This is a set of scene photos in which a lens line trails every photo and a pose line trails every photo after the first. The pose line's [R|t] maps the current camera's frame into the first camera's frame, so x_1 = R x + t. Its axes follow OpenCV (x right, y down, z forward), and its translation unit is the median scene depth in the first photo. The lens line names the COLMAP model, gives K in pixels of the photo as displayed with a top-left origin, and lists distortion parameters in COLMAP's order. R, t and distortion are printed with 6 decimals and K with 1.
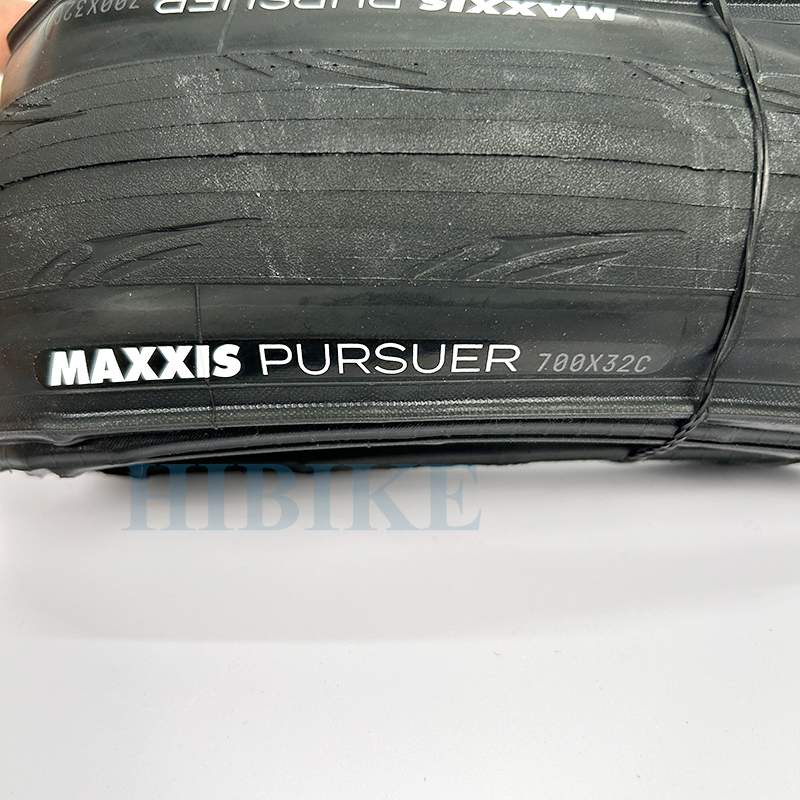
lens RADIAL K [[794.3, 0, 400.0], [0, 794.3, 400.0], [0, 0, 1]] dist [0.022365, -0.019937]
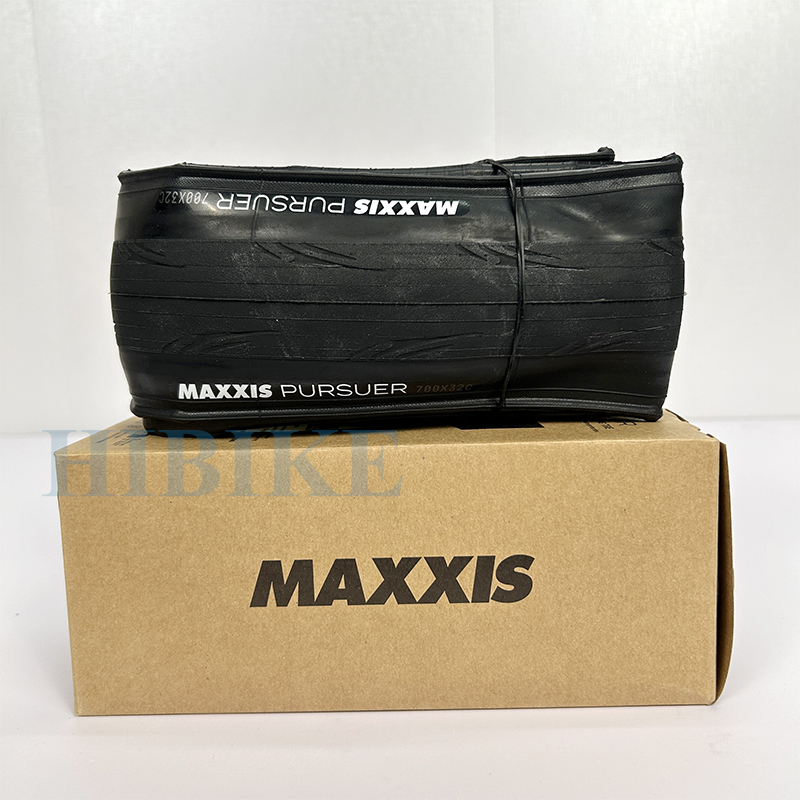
lens RADIAL K [[794.3, 0, 400.0], [0, 794.3, 400.0], [0, 0, 1]] dist [0.022365, -0.019937]
pose [[0.999803, -0.011371, -0.016292, 0.165559], [0.015160, 0.966659, 0.255619, -0.549834], [0.012842, -0.255816, 0.966640, -1.001264]]
